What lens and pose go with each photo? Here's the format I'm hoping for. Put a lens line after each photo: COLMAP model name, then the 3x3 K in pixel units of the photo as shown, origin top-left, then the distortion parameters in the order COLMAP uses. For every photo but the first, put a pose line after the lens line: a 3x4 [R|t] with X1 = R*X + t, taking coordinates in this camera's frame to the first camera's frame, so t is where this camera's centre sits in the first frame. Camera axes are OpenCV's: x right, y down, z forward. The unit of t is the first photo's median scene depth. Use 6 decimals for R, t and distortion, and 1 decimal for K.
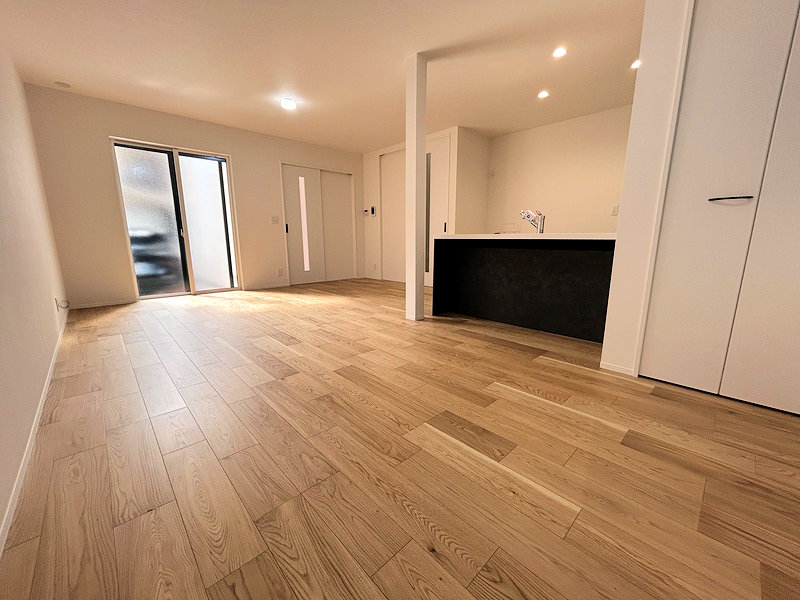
lens RADIAL K [[323.1, 0, 399.8], [0, 323.1, 299.0], [0, 0, 1]] dist [-0.000541, -0.000135]
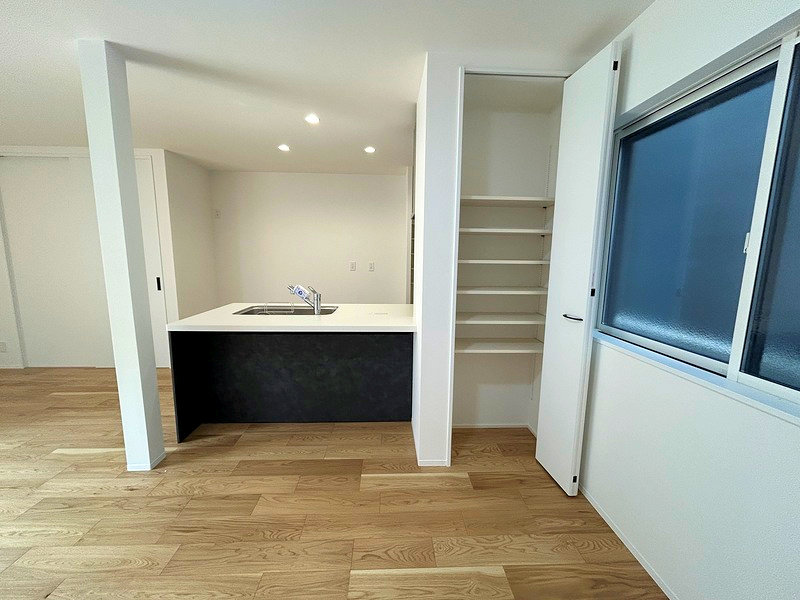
lens RADIAL K [[323.1, 0, 403.8], [0, 323.1, 301.7], [0, 0, 1]] dist [-0.000541, -0.000135]
pose [[0.655548, -0.093477, 0.749346, -0.074807], [0.130200, 0.991440, 0.009774, -0.217487], [-0.743845, 0.091158, 0.662107, 0.238911]]
